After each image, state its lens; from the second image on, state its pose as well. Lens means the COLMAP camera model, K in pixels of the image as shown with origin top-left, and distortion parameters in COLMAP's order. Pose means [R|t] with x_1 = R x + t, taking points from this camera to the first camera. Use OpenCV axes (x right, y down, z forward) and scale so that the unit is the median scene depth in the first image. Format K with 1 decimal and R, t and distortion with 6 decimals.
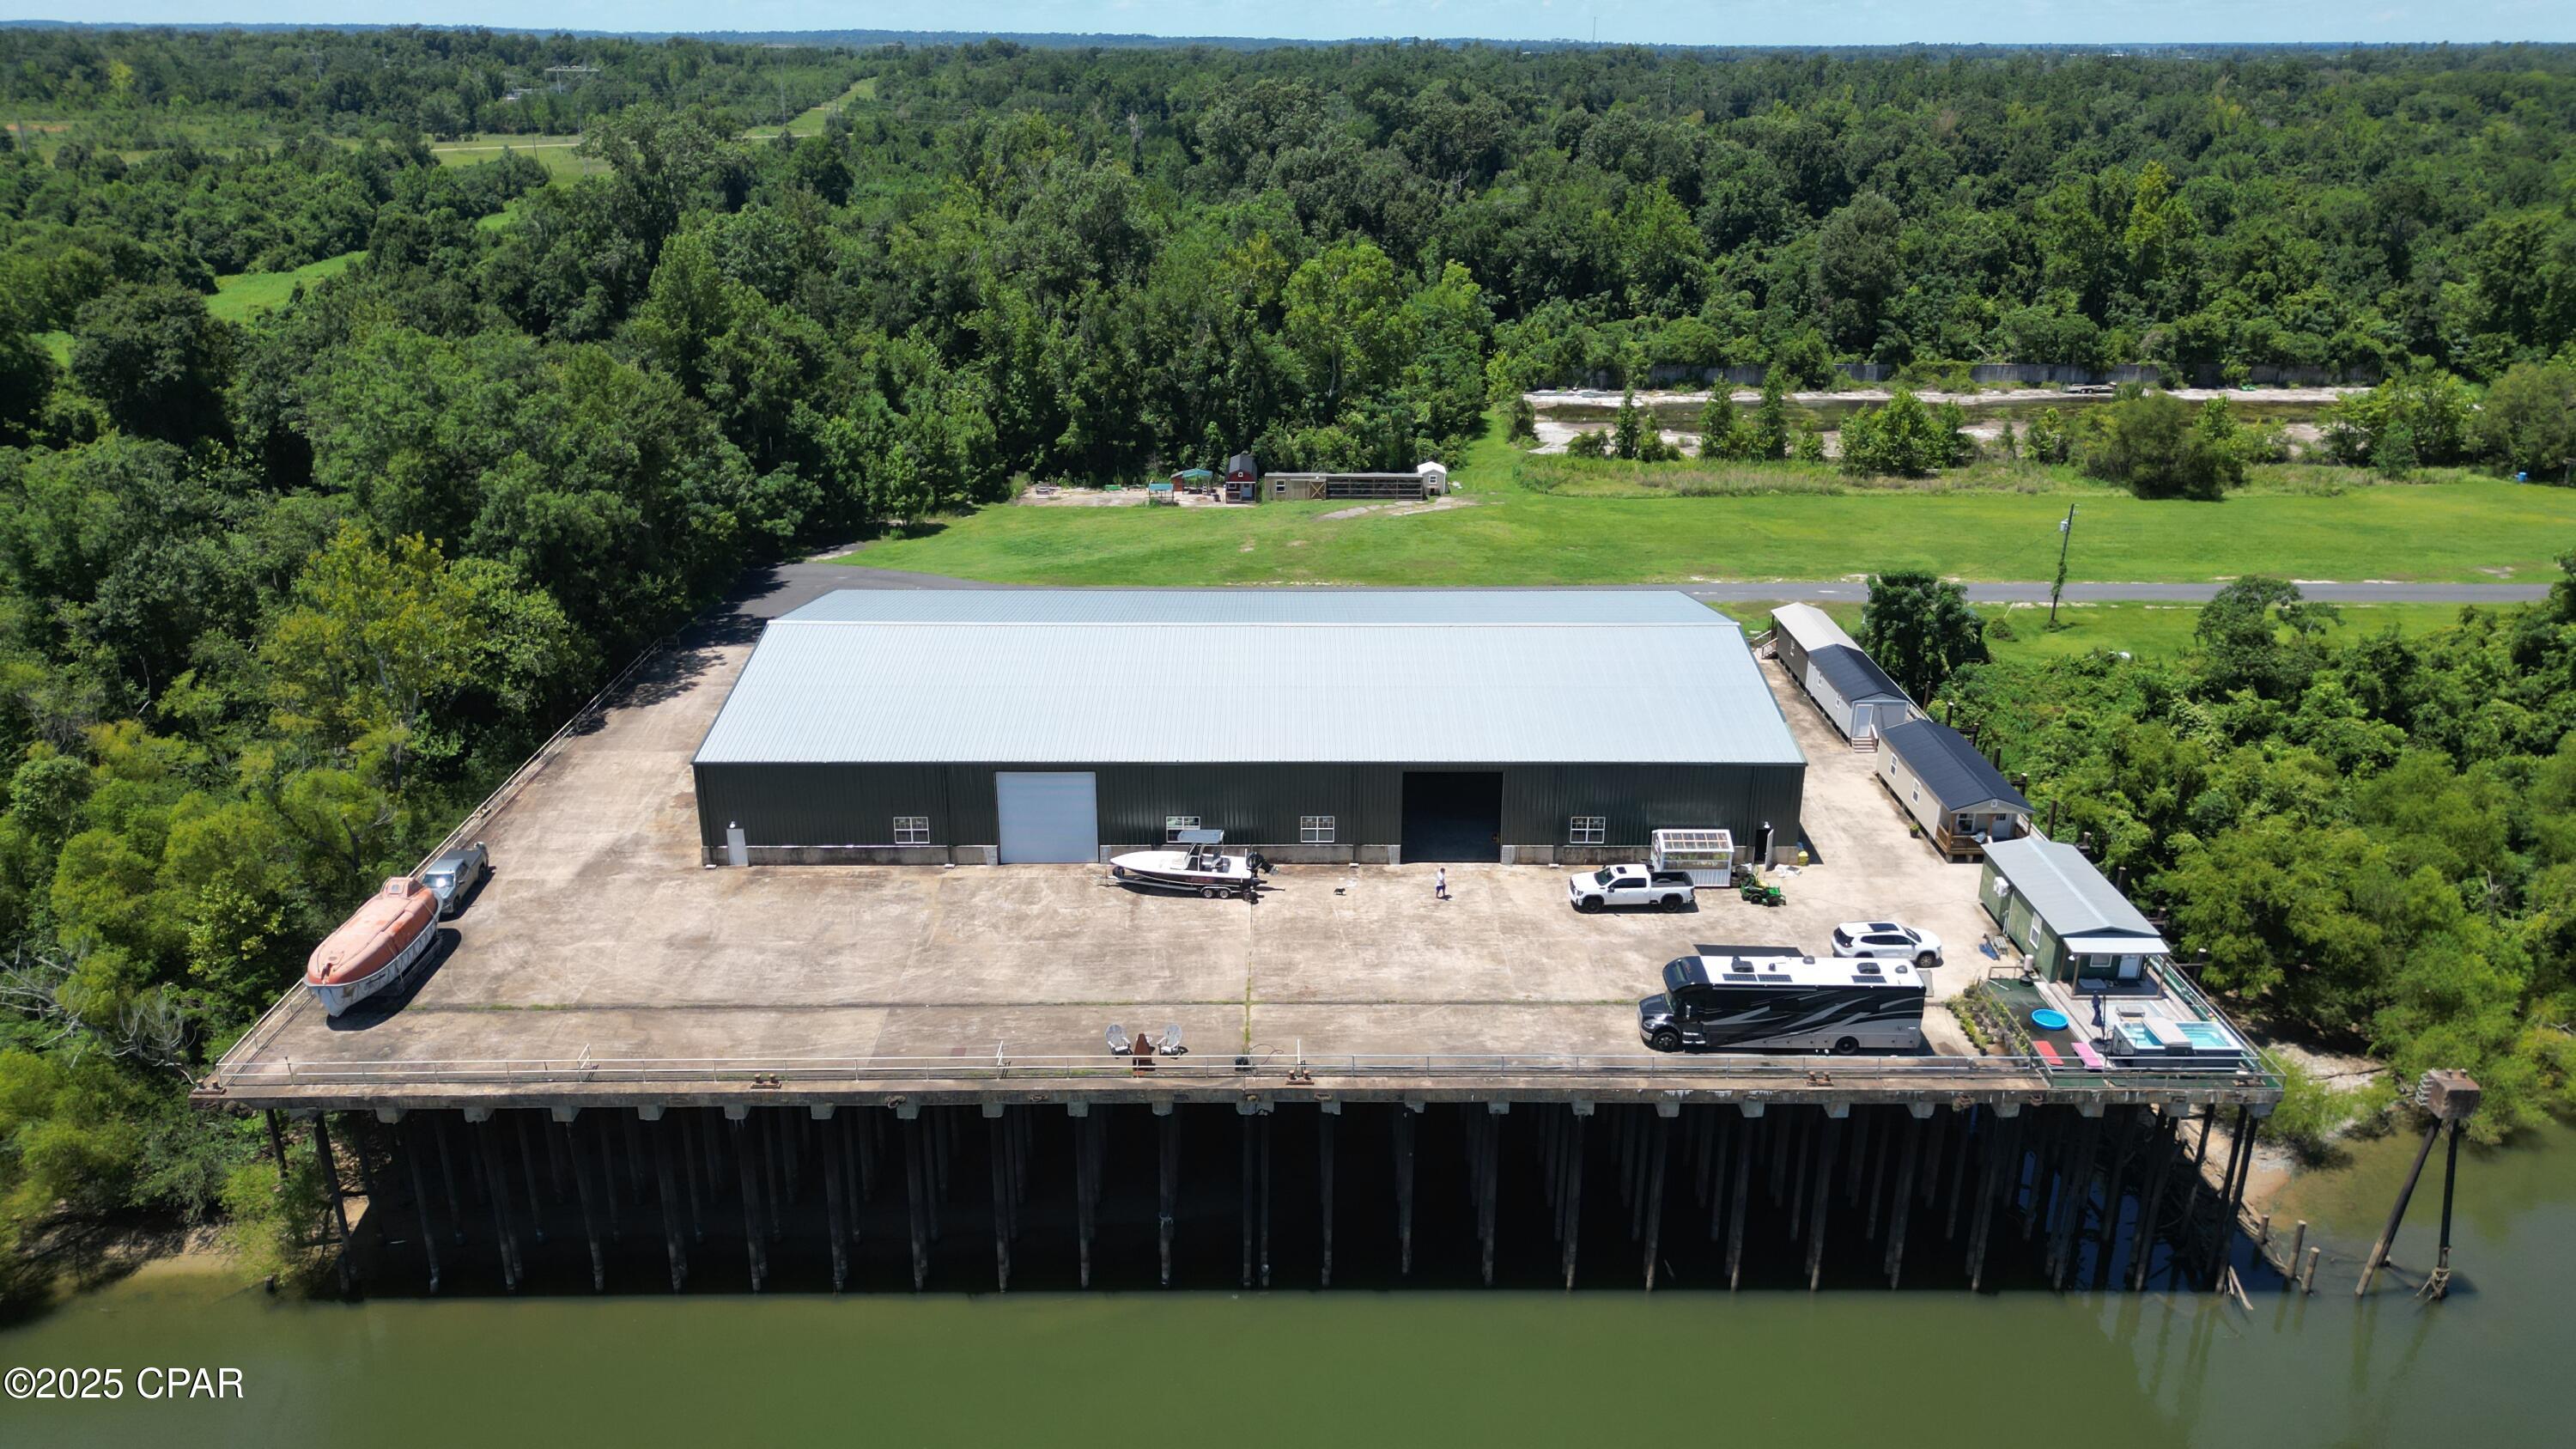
lens RADIAL K [[1778.5, 0, 1288.0], [0, 1778.5, 724.5], [0, 0, 1]] dist [0.095384, -0.101024]
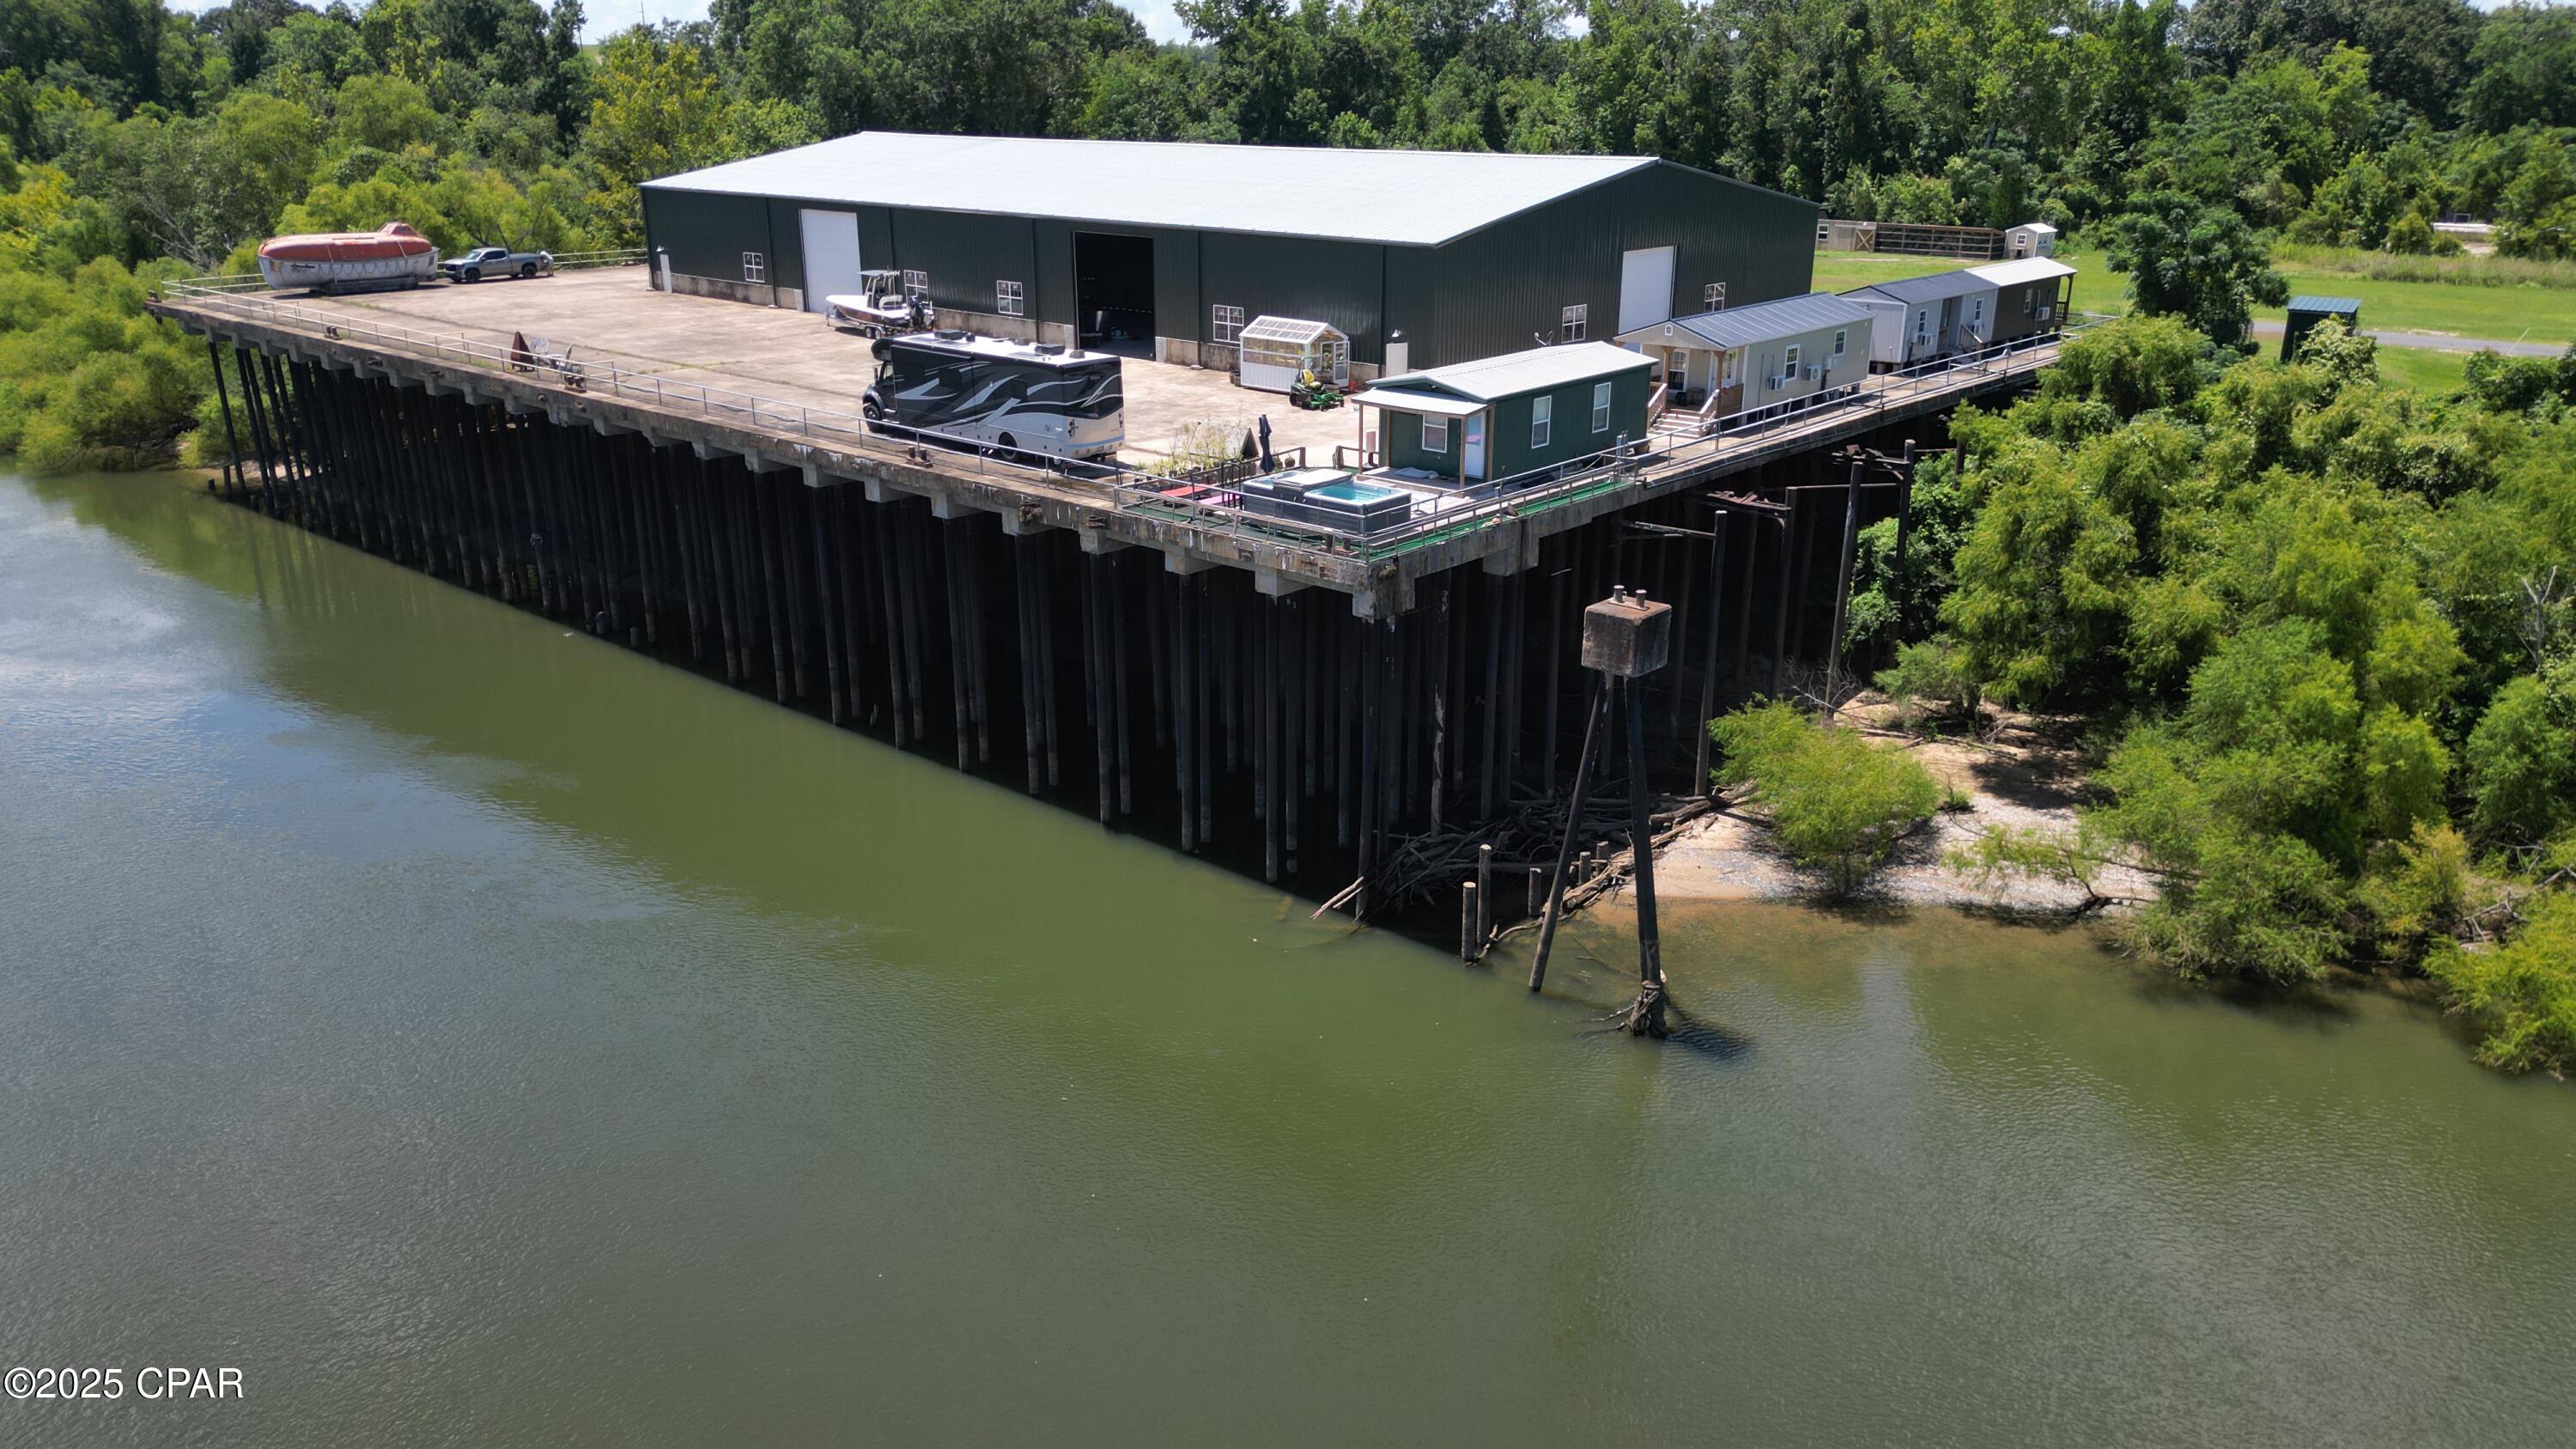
lens RADIAL K [[1815.1, 0, 1288.0], [0, 1815.1, 724.5], [0, 0, 1]] dist [0.050012, -0.035049]
pose [[0.750975, 0.223163, -0.621478, 0.739627], [-0.235998, 0.969707, 0.063034, 0.175877], [0.616719, 0.099331, 0.780892, 0.389978]]
